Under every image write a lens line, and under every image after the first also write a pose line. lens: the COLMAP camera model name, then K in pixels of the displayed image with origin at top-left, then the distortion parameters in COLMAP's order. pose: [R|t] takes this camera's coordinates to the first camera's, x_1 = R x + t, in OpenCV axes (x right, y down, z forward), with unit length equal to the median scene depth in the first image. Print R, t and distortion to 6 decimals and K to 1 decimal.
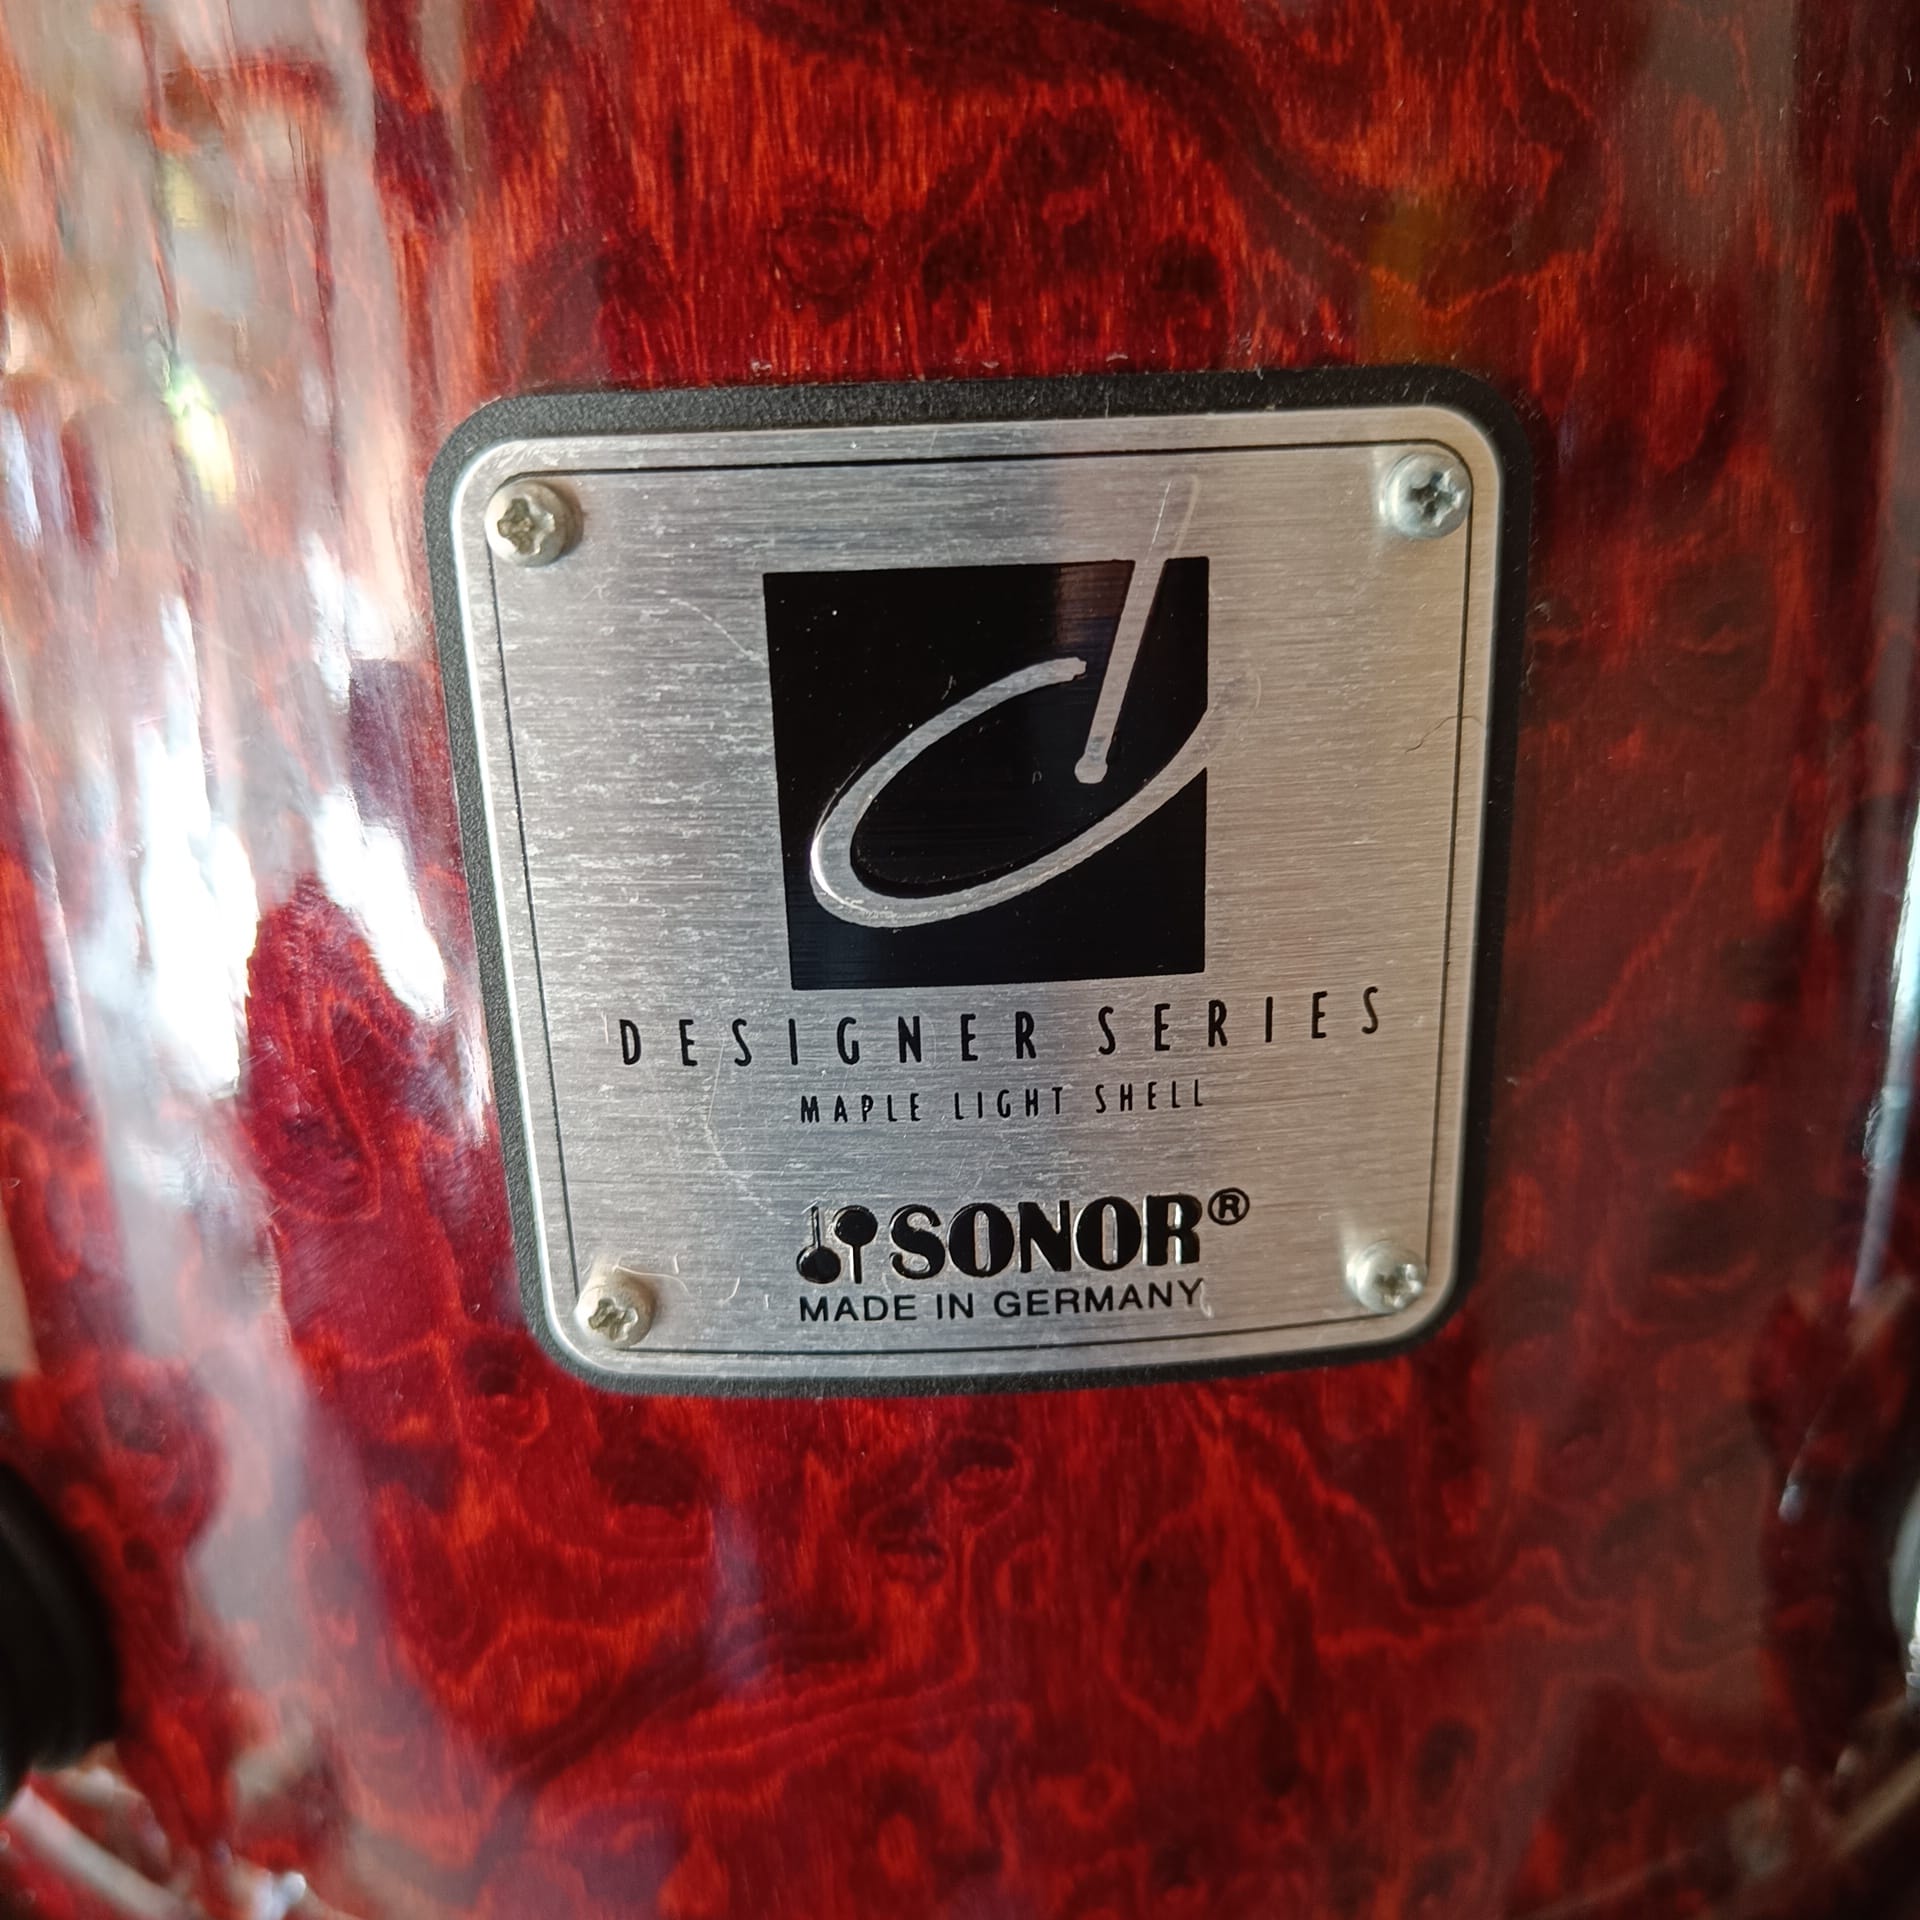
lens RADIAL K [[1788.5, 0, 960.0], [0, 1788.5, 960.0], [0, 0, 1]] dist [0.004688, 0.006195]
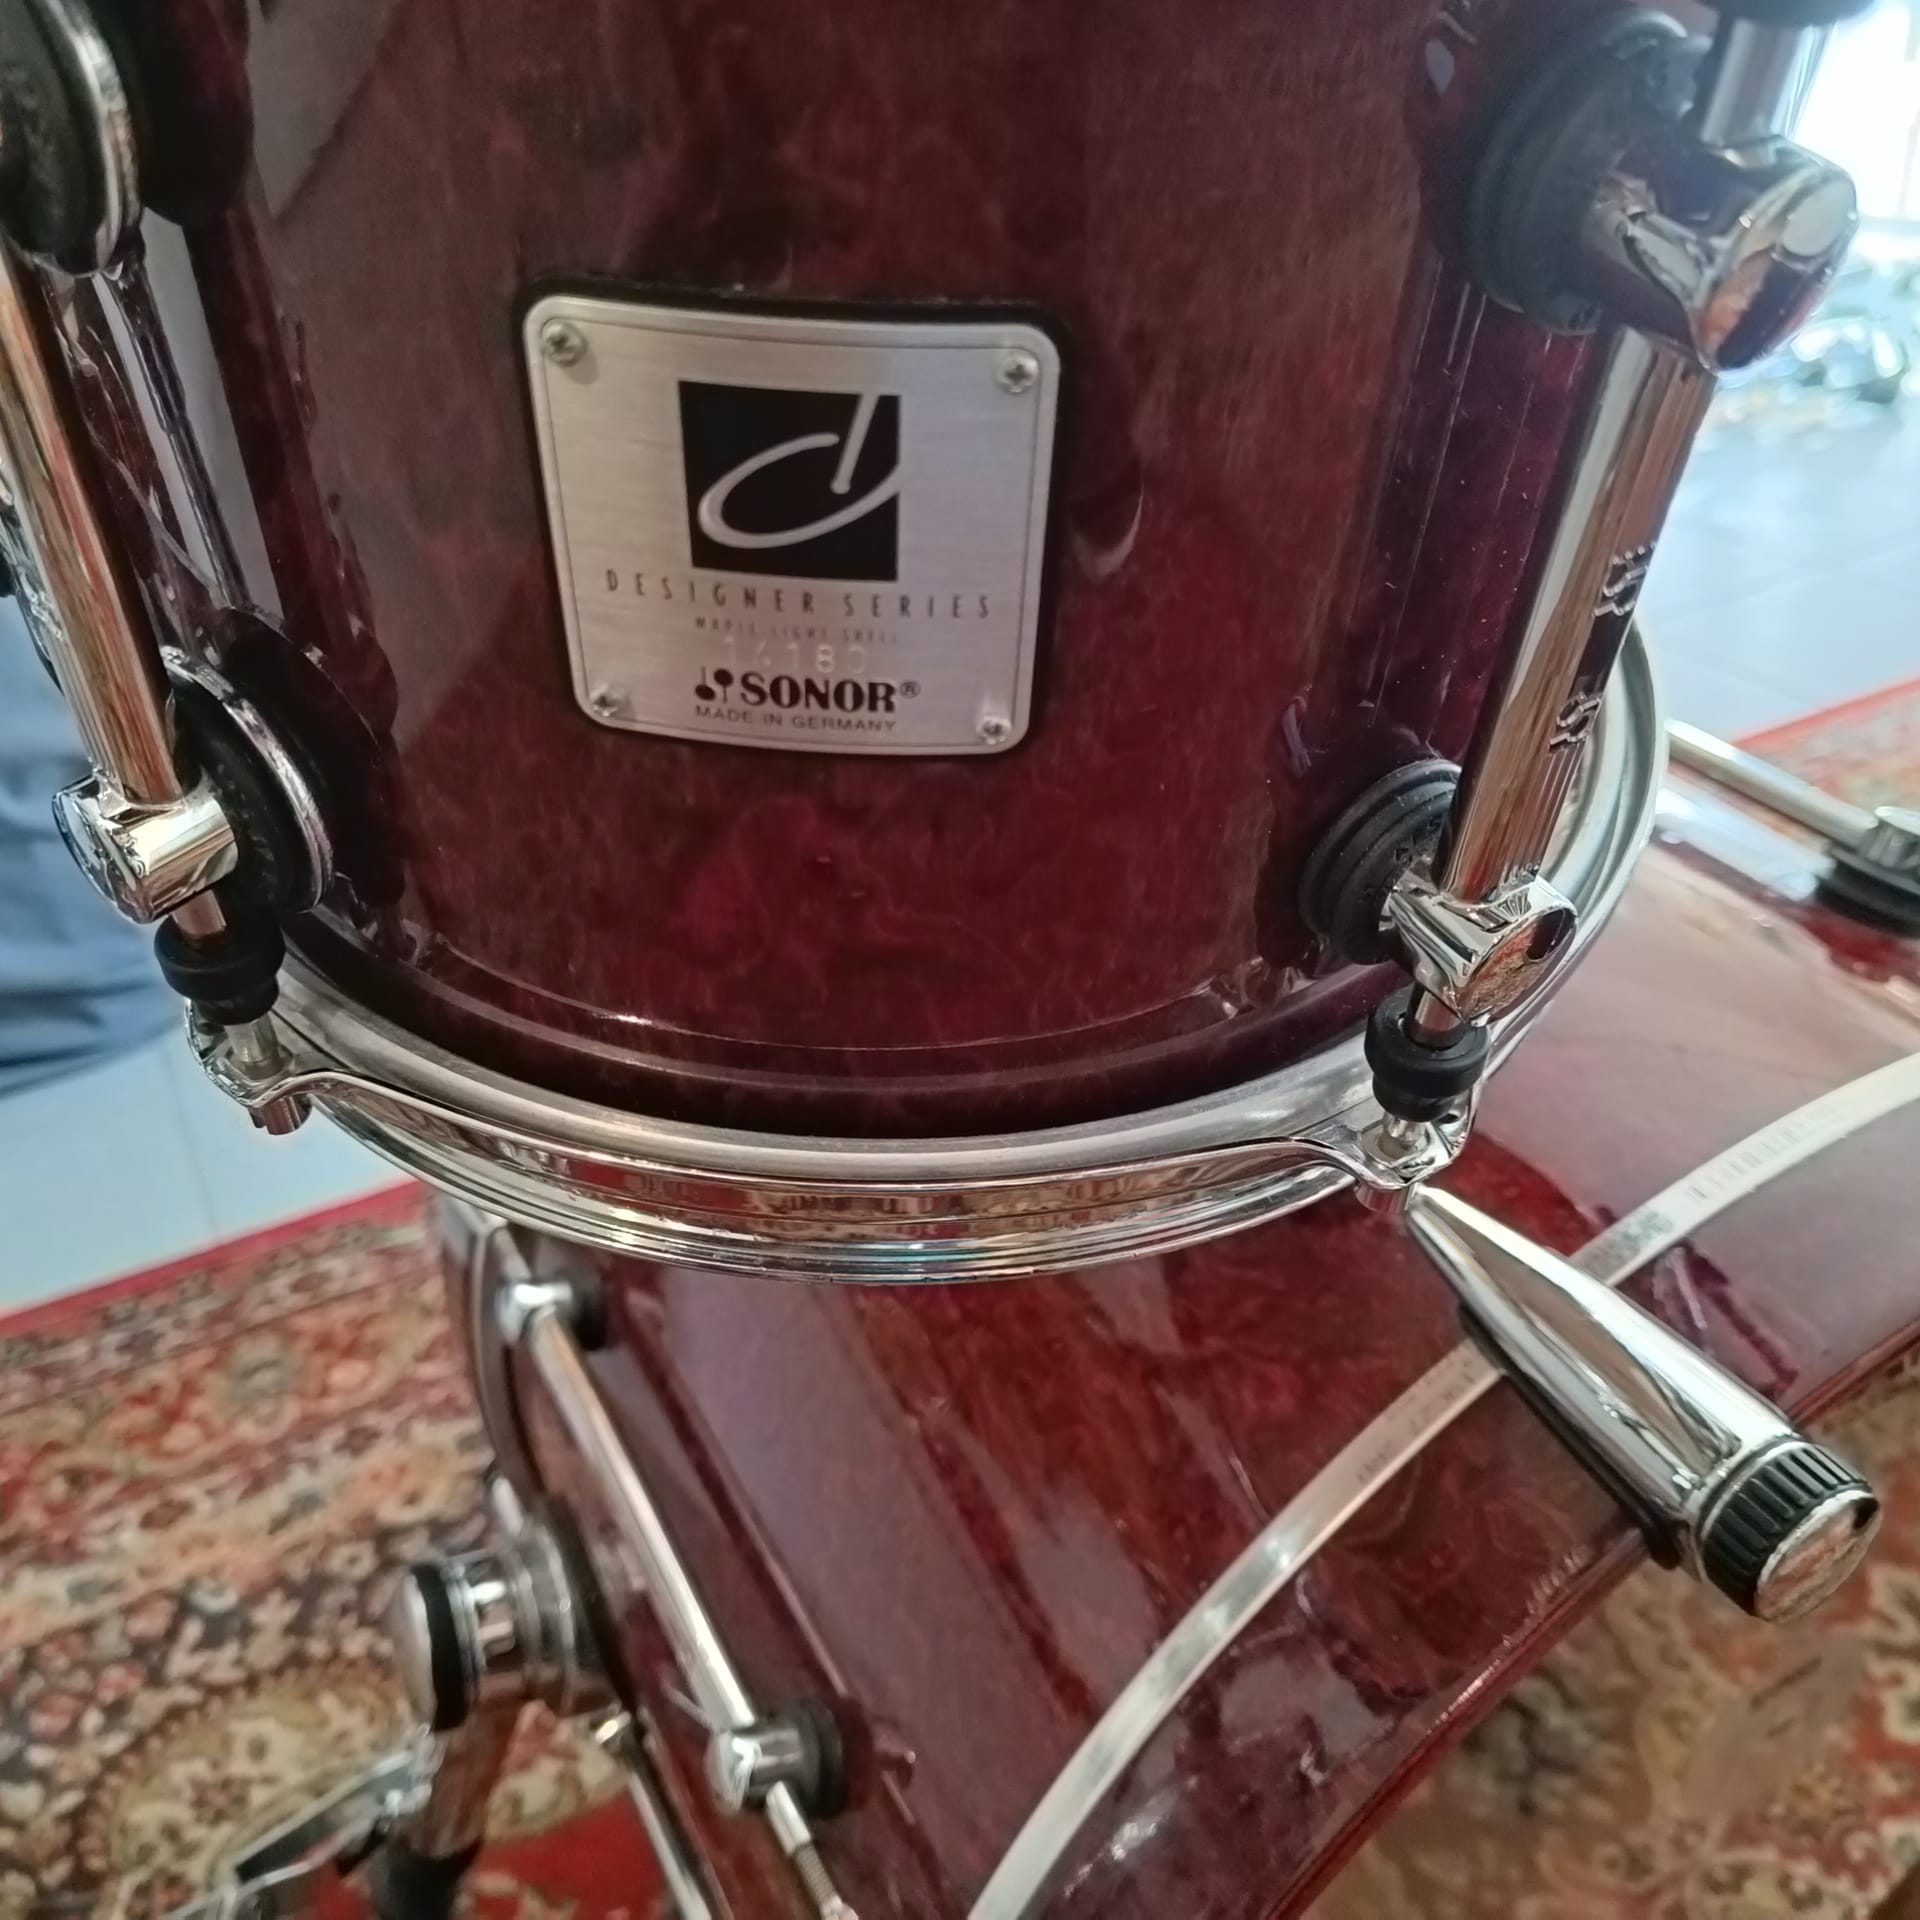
lens RADIAL K [[1788.5, 0, 960.0], [0, 1788.5, 960.0], [0, 0, 1]] dist [0.004688, 0.006195]
pose [[0.992808, 0.119221, -0.010908, 0.266516], [-0.101063, 0.883456, 0.457484, -0.519343], [0.064178, -0.453091, 0.889151, -0.916508]]
